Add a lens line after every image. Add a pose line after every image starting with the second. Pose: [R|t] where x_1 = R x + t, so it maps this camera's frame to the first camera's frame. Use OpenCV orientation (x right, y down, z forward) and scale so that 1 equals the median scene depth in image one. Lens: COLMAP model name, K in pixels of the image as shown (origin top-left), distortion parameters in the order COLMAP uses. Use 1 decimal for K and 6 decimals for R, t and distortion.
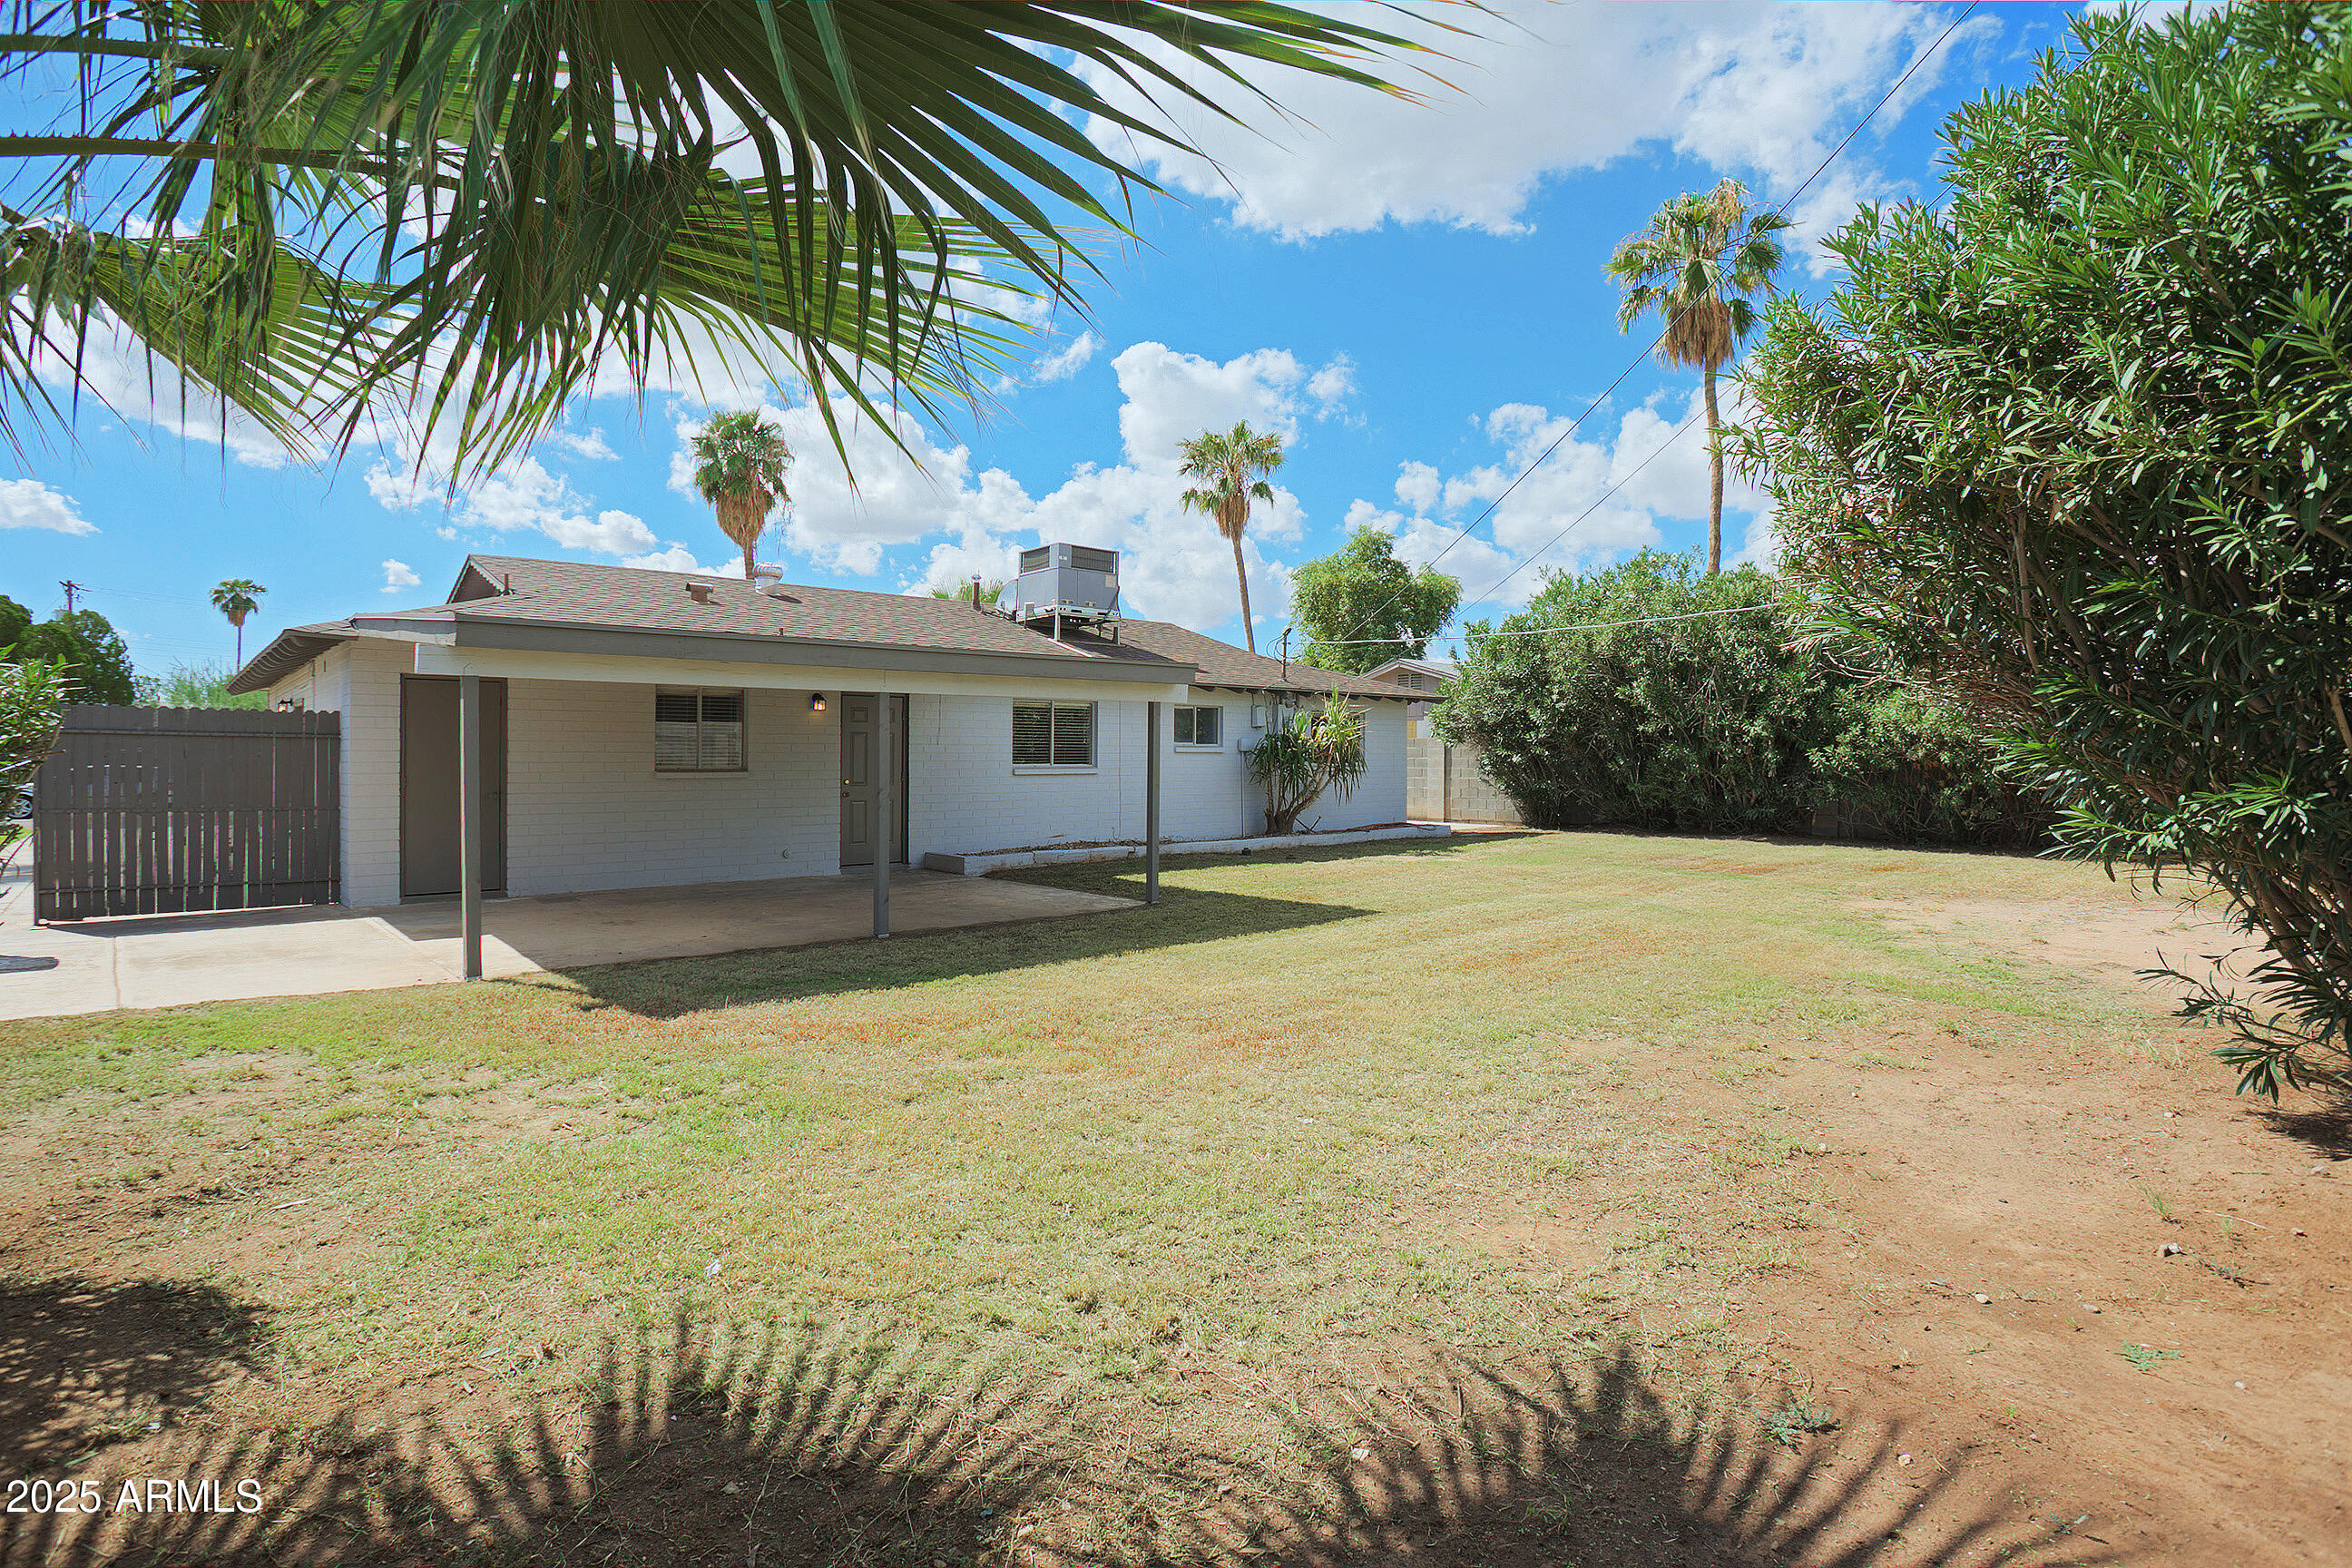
lens RADIAL K [[1247.3, 0, 1175.1], [0, 1247.3, 783.0], [0, 0, 1]] dist [-0.003942, -0.000095]
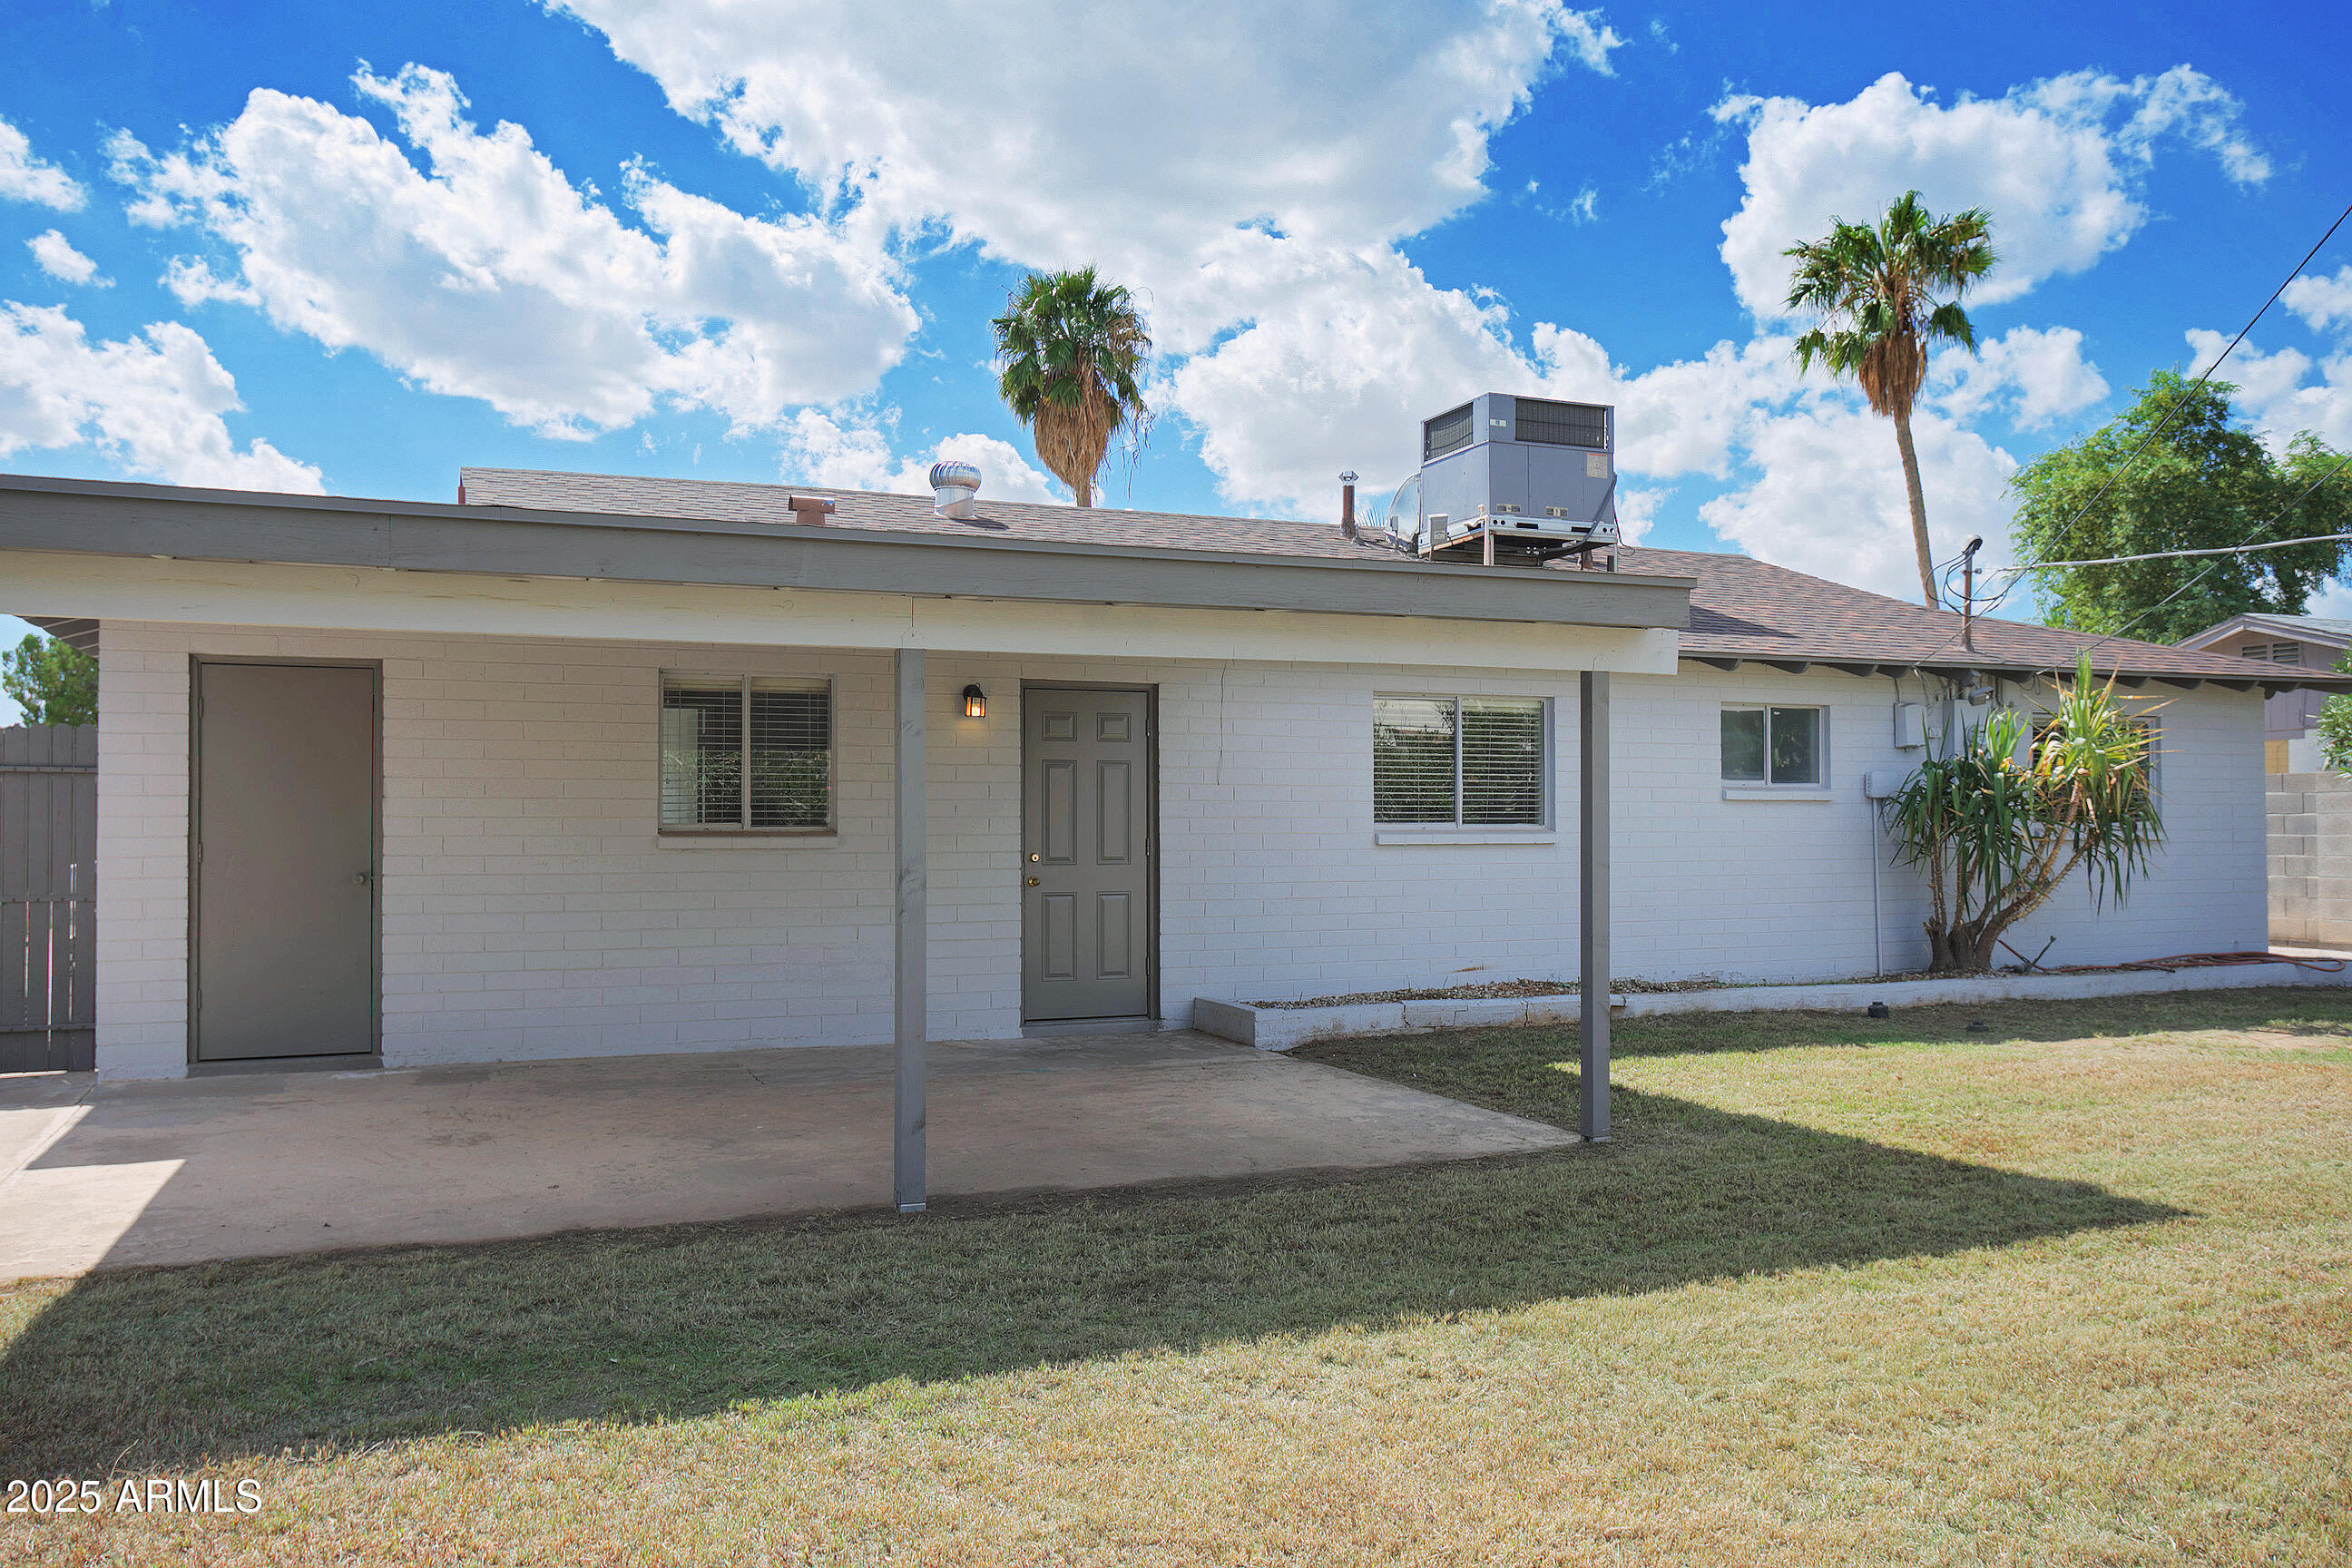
lens RADIAL K [[2005.4, 0, 1179.4], [0, 2005.4, 763.5], [0, 0, 1]] dist [0.028409, 0.044733]
pose [[0.952588, -0.011199, -0.304057, 0.034422], [-0.004183, 0.998746, -0.049892, 0.001162], [0.304235, 0.048798, 0.951346, 0.177669]]
